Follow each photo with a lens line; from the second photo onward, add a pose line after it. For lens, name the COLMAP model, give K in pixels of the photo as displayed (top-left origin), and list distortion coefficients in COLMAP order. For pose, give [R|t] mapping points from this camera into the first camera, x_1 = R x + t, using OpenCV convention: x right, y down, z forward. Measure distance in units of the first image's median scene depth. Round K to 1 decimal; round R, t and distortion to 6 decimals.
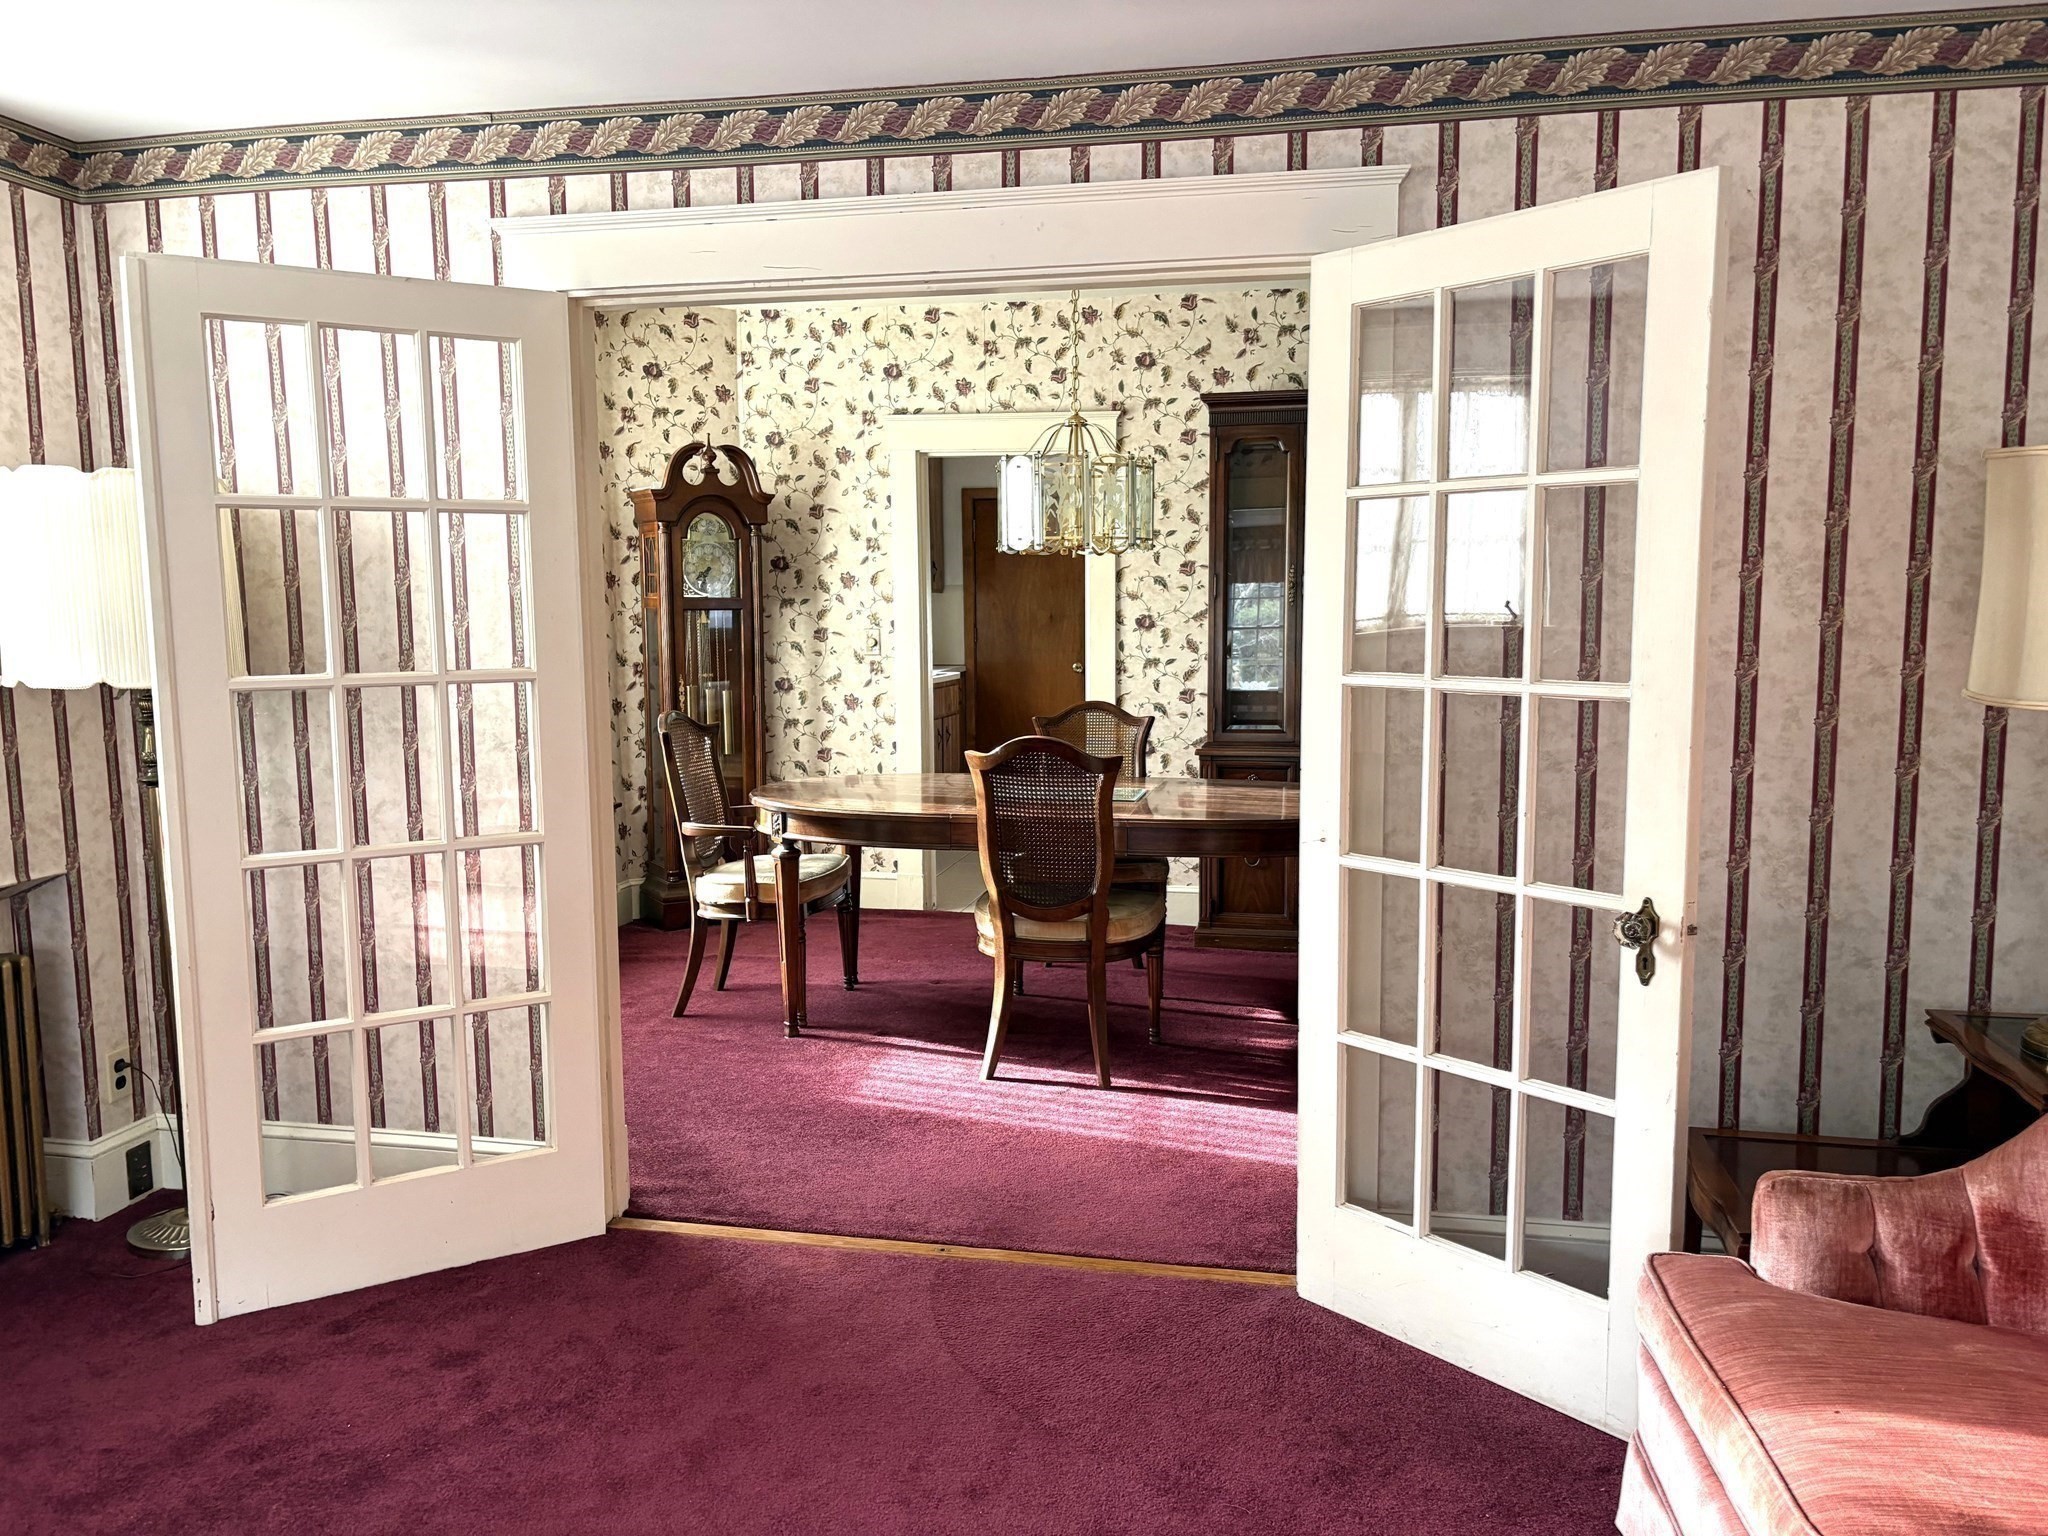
lens RADIAL K [[1539.5, 0, 1028.7], [0, 1539.5, 771.0], [0, 0, 1]] dist [0.105479, -0.129384]
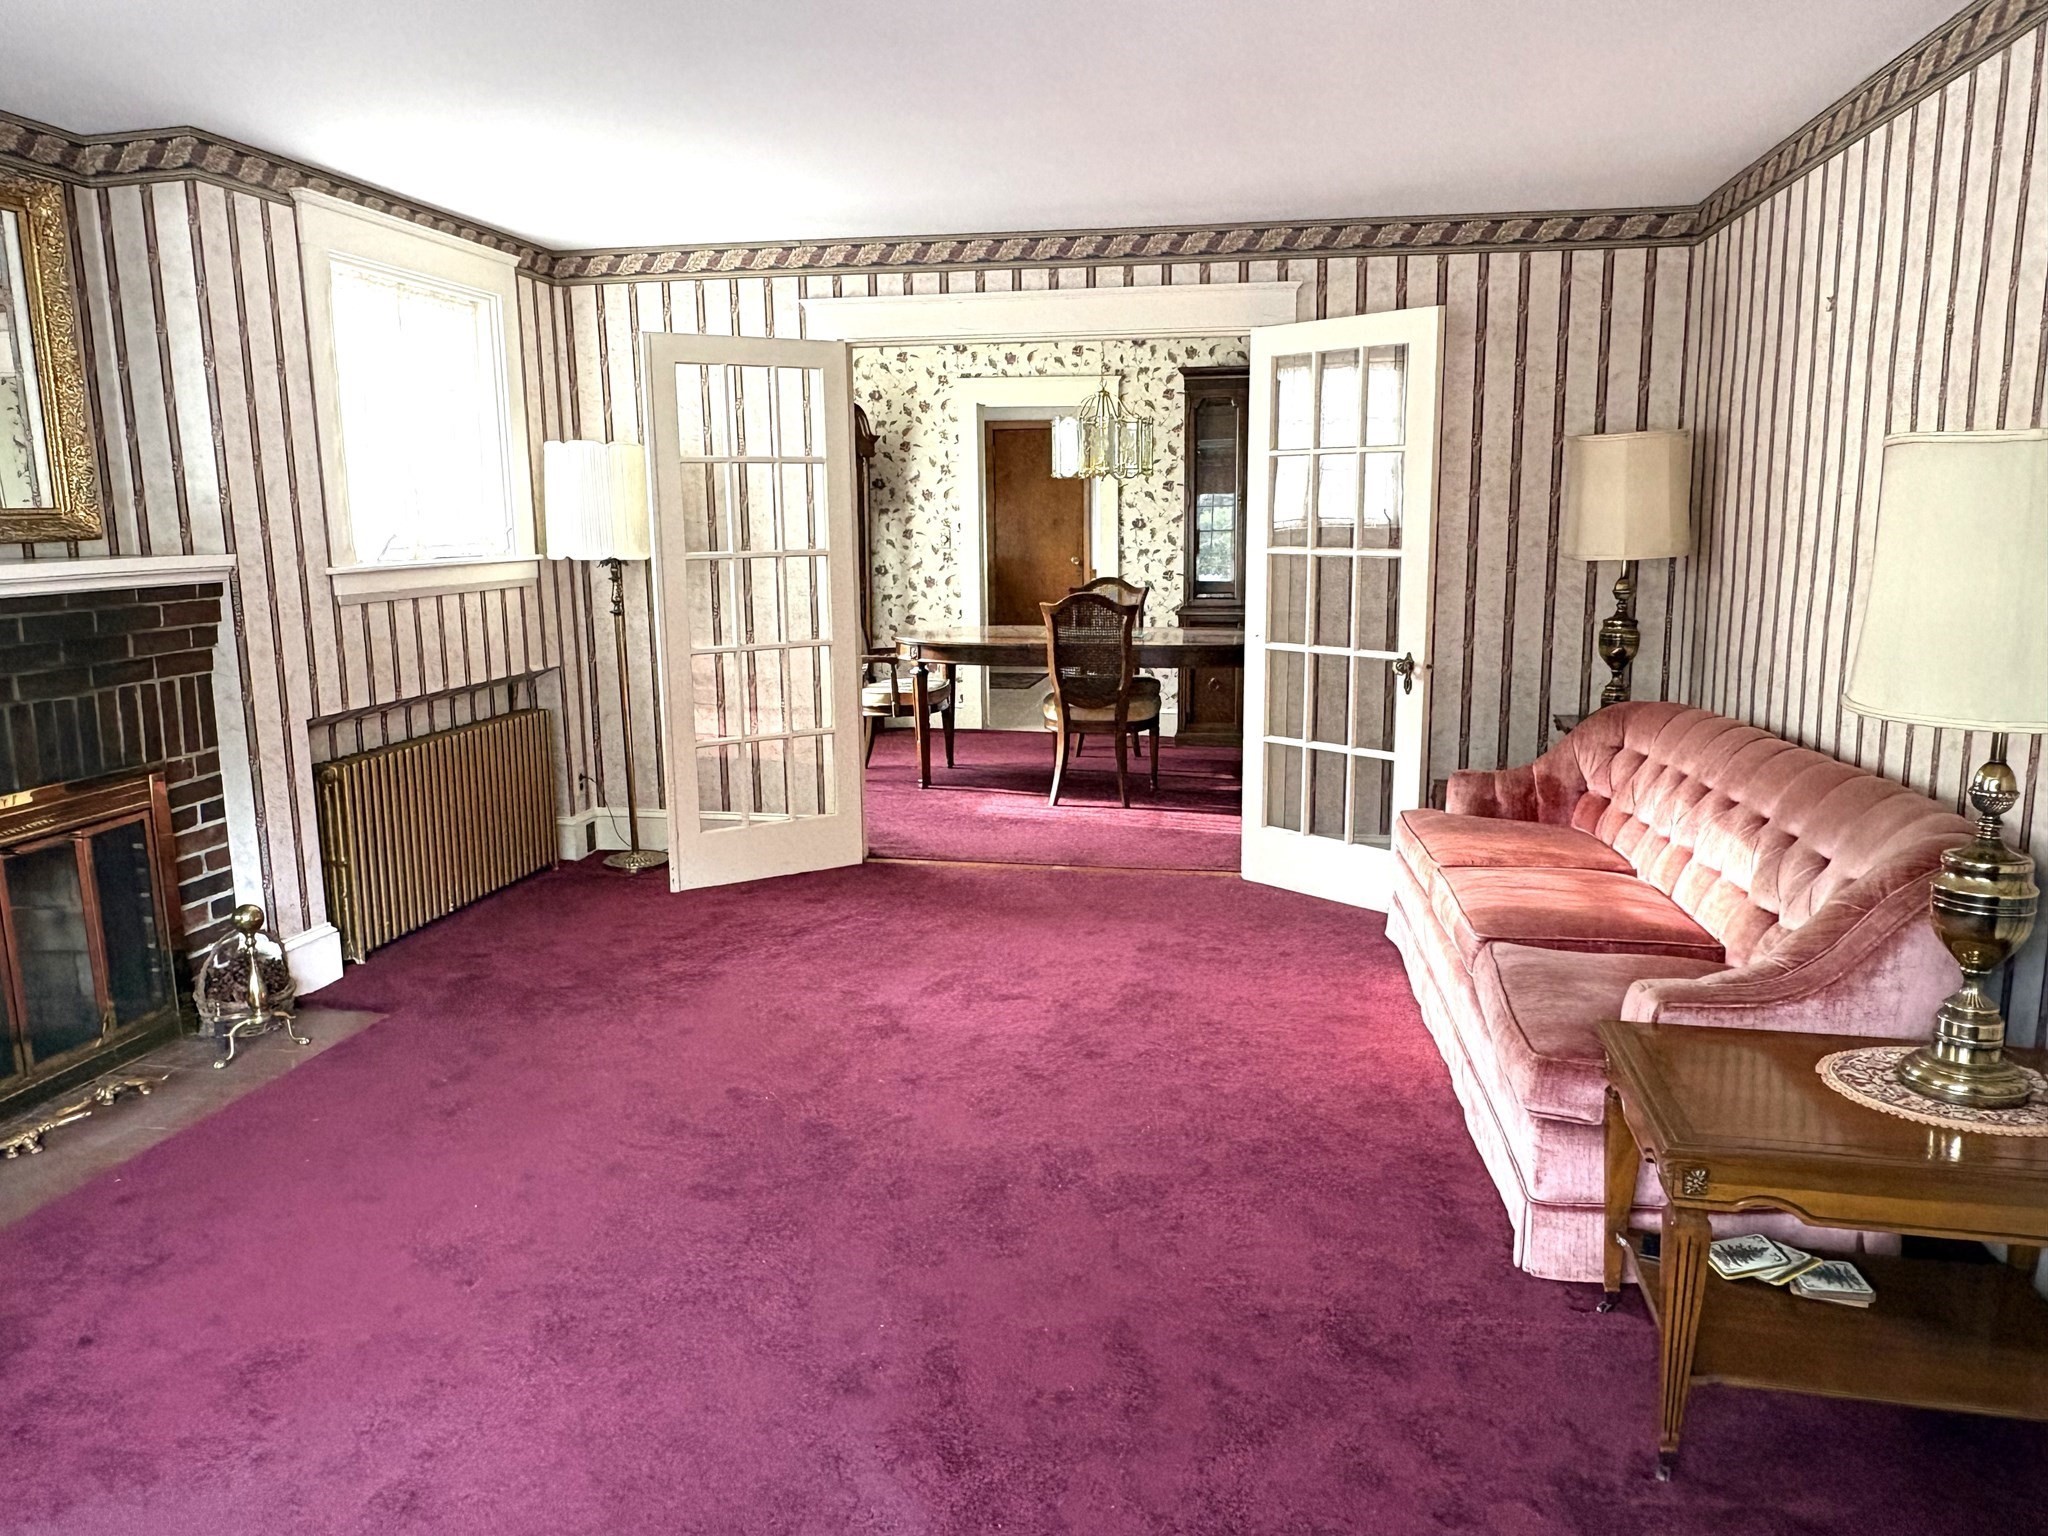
lens RADIAL K [[1449.4, 0, 1024.0], [0, 1449.4, 768.0], [0, 0, 1]] dist [0.002913, 0.003269]
pose [[0.999713, -0.008024, 0.022590, -0.086505], [0.006491, 0.997724, 0.067114, 0.053189], [-0.023077, -0.066949, 0.997490, -0.489989]]
